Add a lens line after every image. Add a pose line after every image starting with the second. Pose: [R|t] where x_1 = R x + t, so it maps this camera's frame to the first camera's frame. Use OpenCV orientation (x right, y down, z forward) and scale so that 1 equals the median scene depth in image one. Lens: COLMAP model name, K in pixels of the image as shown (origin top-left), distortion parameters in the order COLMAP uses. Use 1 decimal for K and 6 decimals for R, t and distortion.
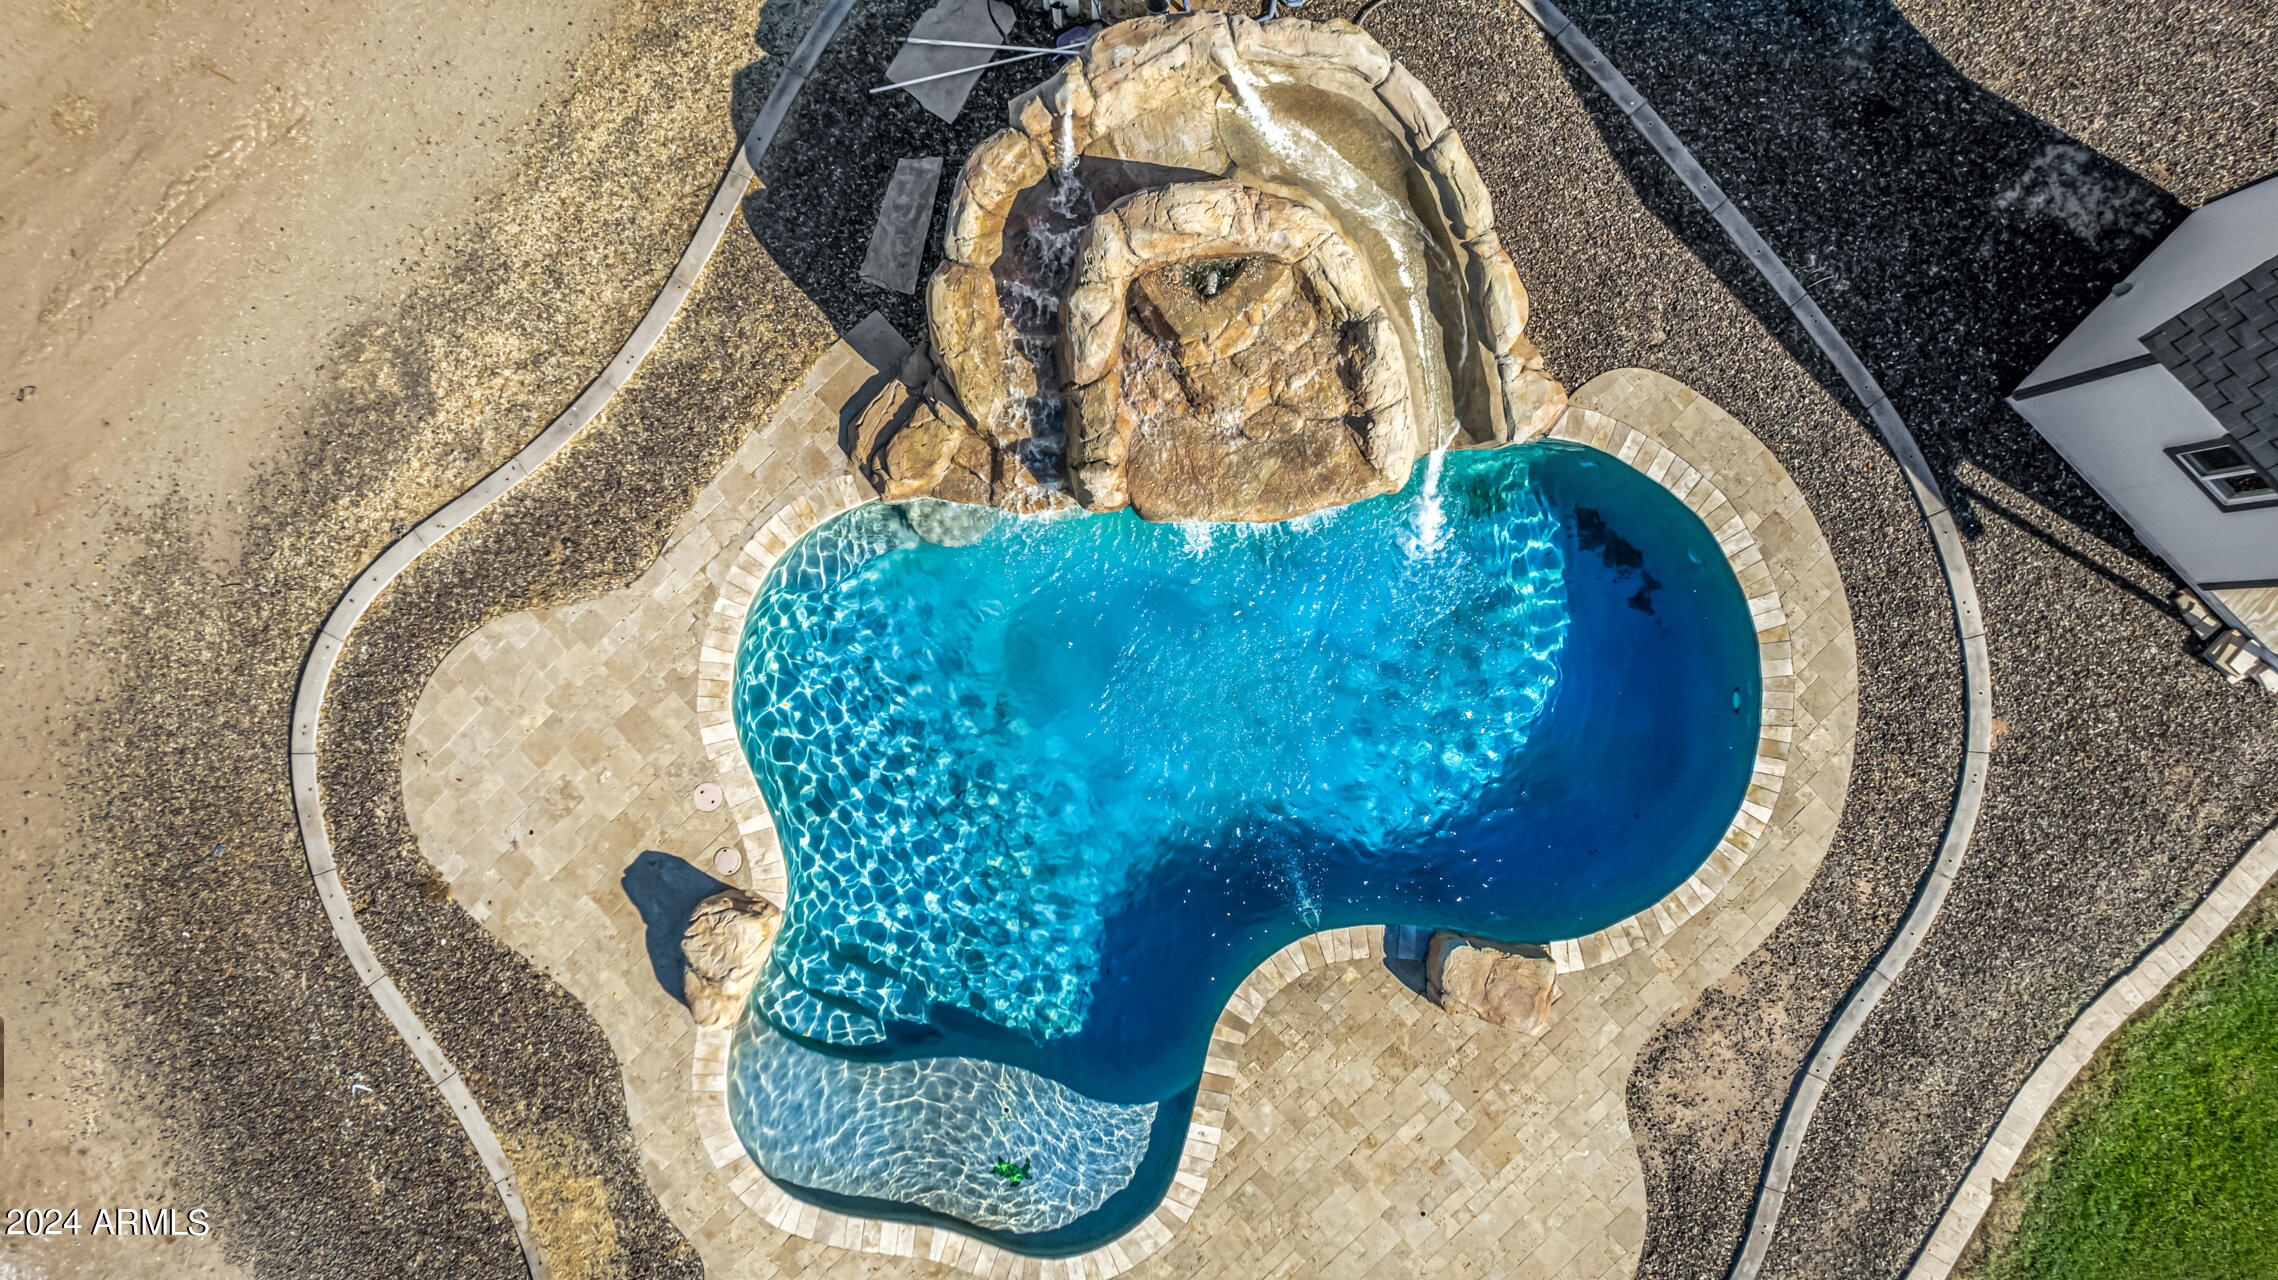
lens RADIAL K [[1452.5, 0, 1141.1], [0, 1452.5, 652.9], [0, 0, 1]] dist [-0.071600, 0.059930]
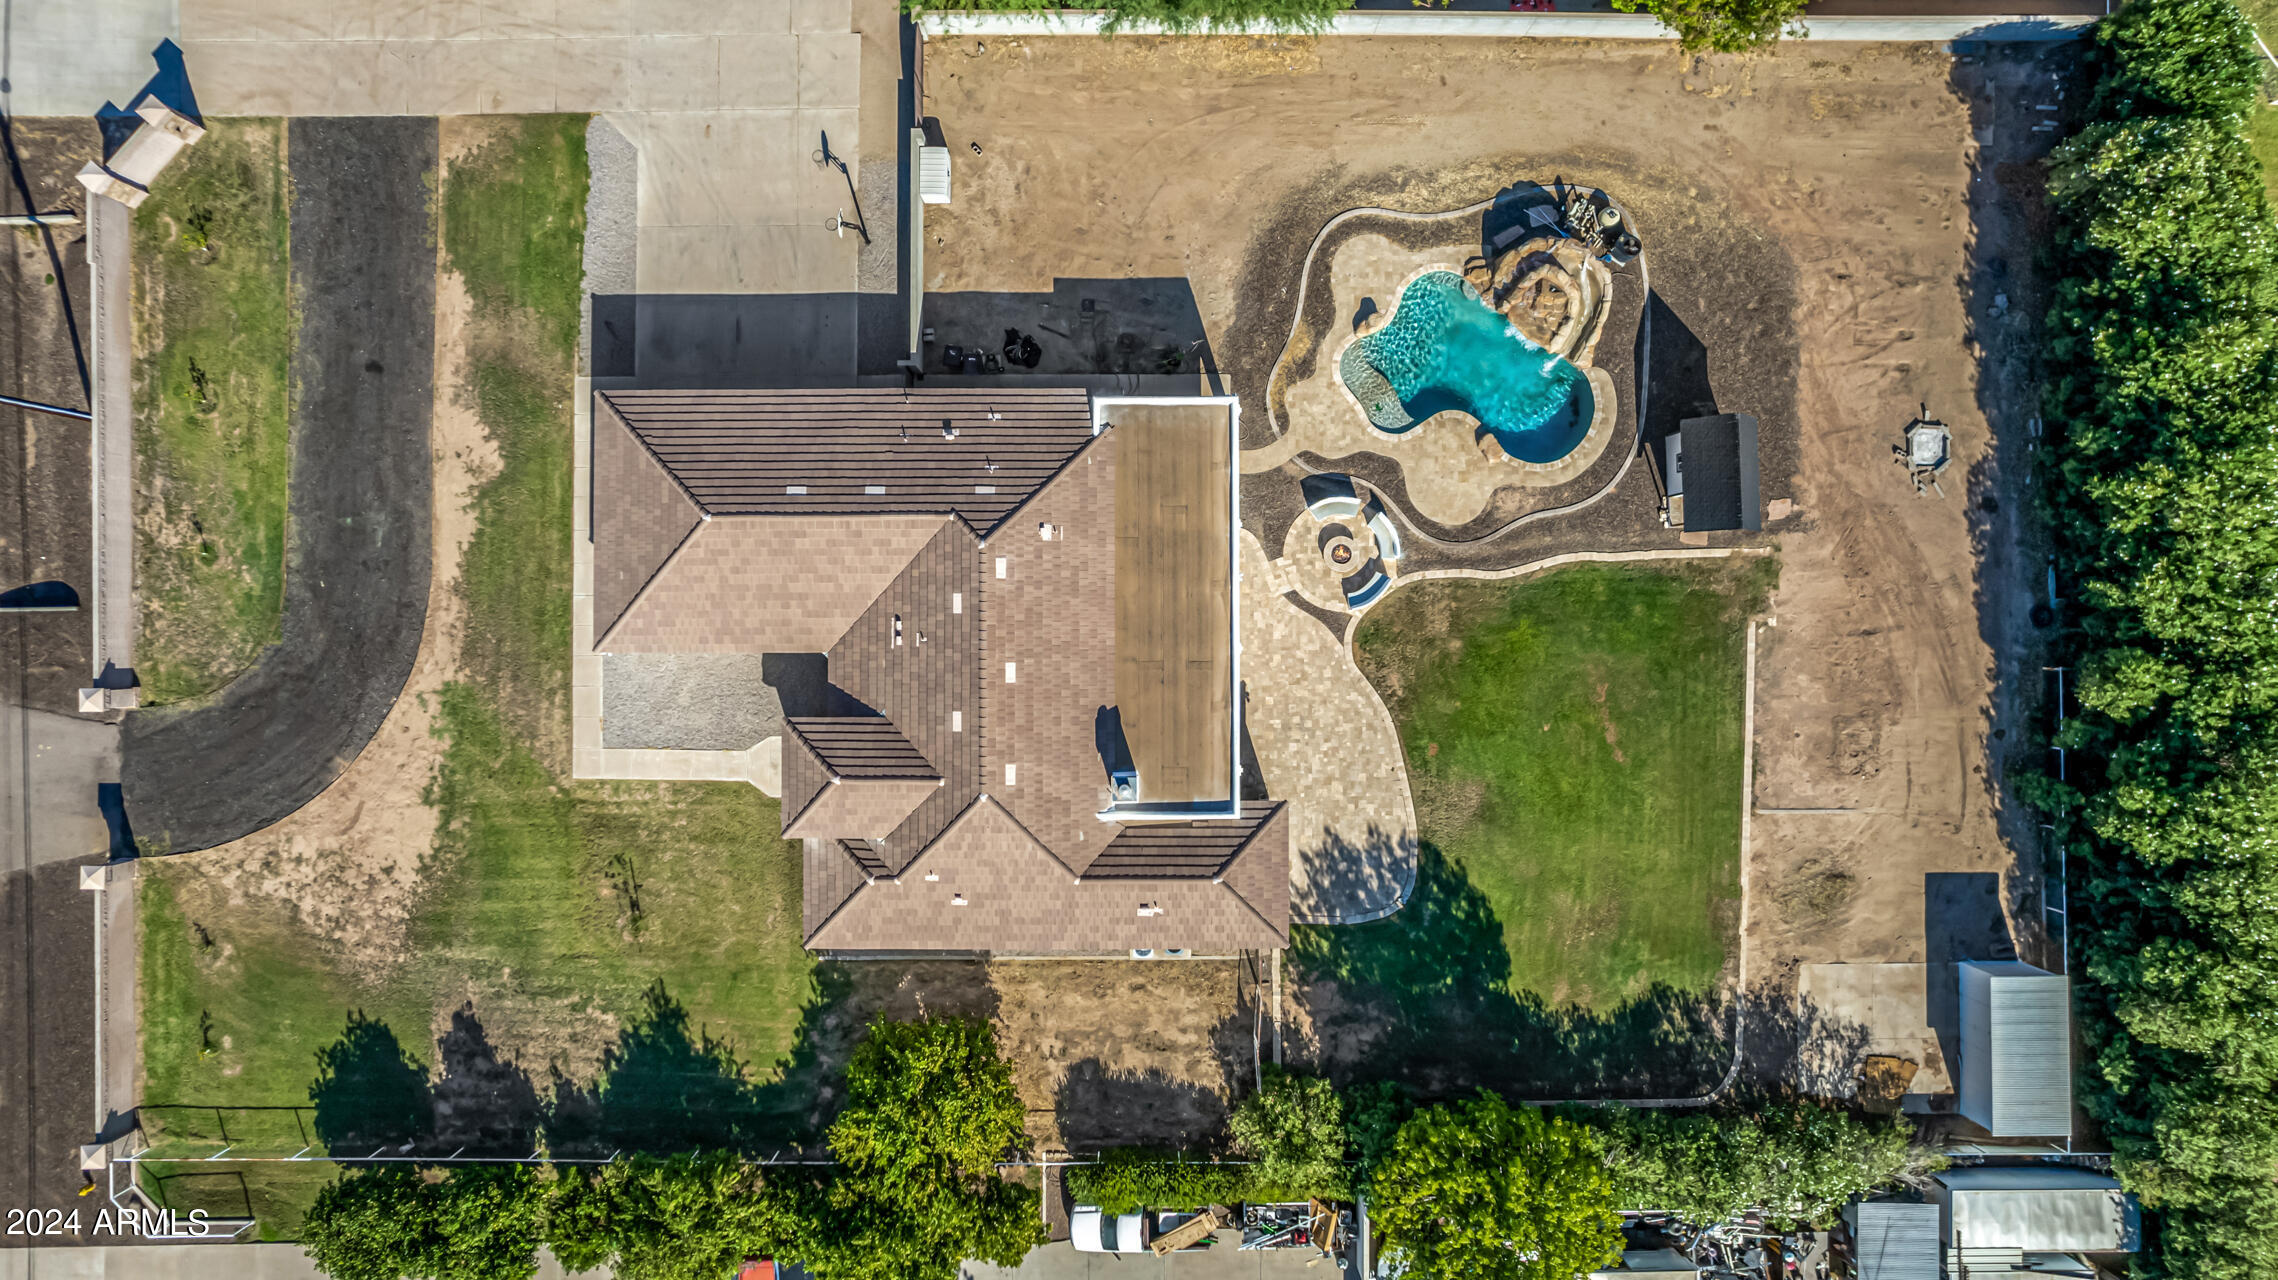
lens RADIAL K [[1480.2, 0, 1120.6], [0, 1480.2, 588.8], [0, 0, 1]] dist [-0.050353, 0.001383]
pose [[0.723748, 0.689663, -0.023539, -0.174347], [-0.690063, 0.723403, -0.022401, 1.418891], [0.001579, 0.032456, 0.999472, -3.504921]]
